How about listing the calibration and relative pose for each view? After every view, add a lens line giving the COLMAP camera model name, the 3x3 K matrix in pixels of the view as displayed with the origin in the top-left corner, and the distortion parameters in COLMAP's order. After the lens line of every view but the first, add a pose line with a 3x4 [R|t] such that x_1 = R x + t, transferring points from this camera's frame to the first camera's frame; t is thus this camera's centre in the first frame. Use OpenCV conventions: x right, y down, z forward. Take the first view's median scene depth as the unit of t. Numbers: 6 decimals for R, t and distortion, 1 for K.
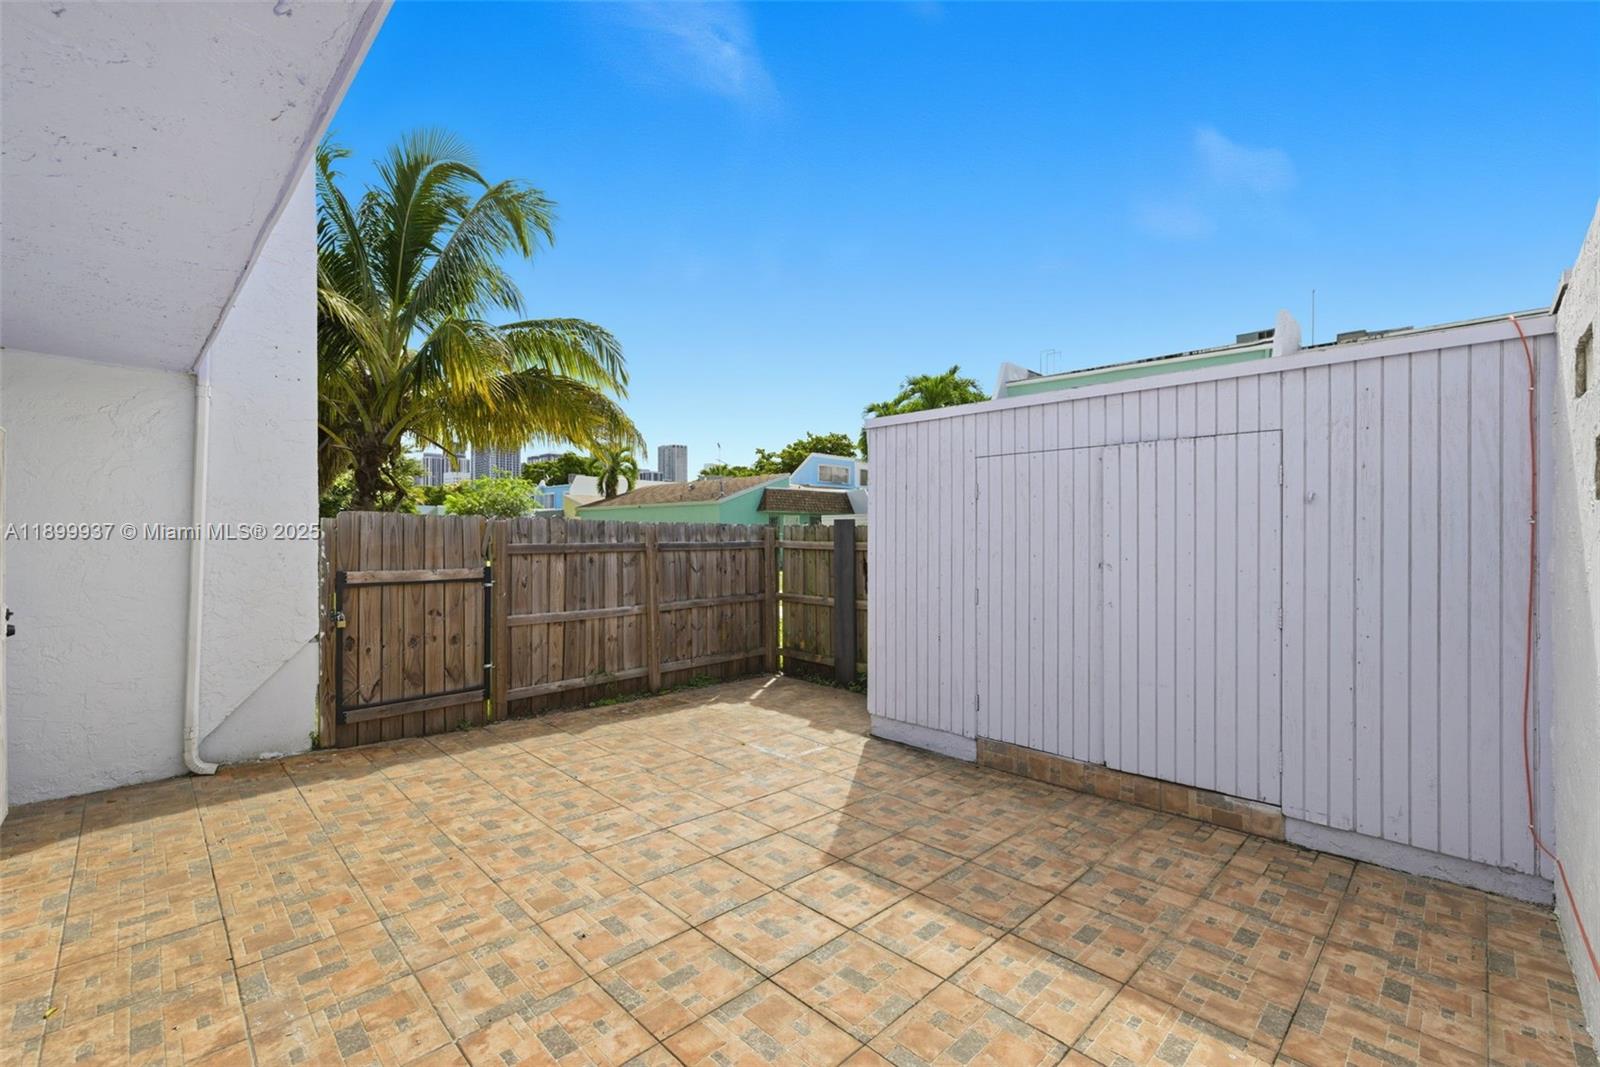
lens RADIAL K [[672.6, 0, 799.1], [0, 672.6, 531.1], [0, 0, 1]] dist [0.005792, -0.000964]
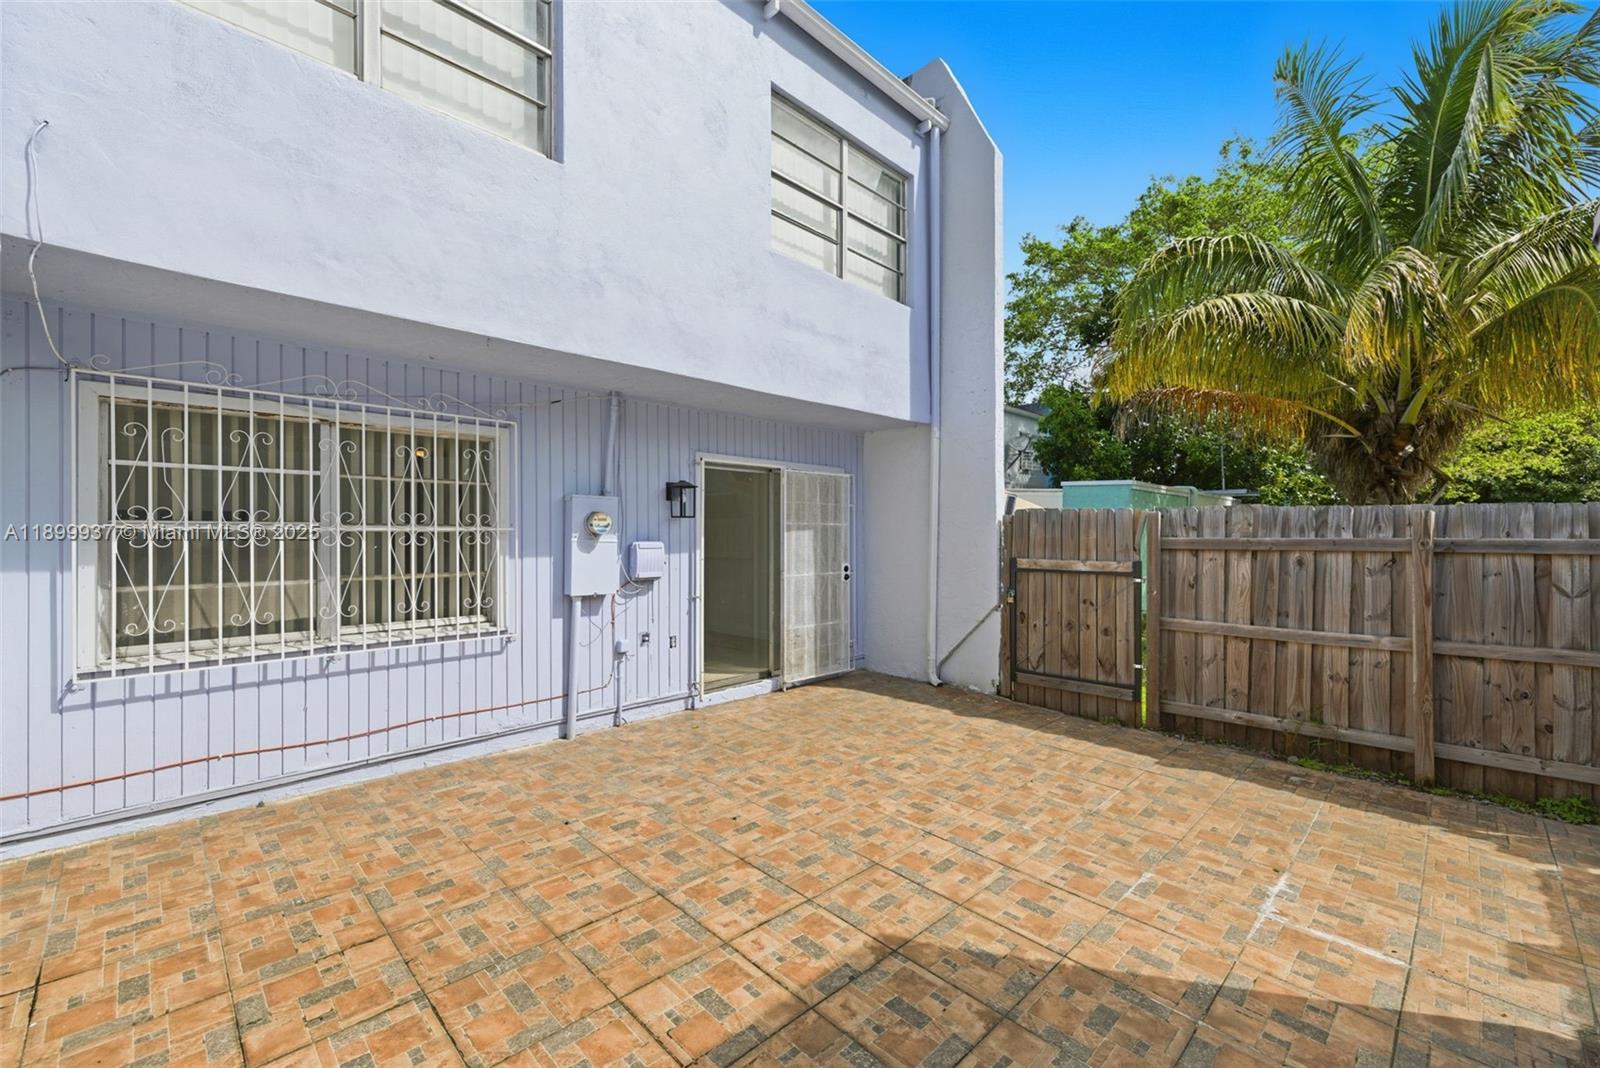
lens RADIAL K [[672.6, 0, 800.1], [0, 672.6, 538.5], [0, 0, 1]] dist [0.005792, -0.000964]
pose [[-0.004454, 0.006258, -0.999970, 0.543730], [0.002372, 0.999978, 0.006248, 0.015977], [0.999987, -0.002344, -0.004469, 0.602344]]
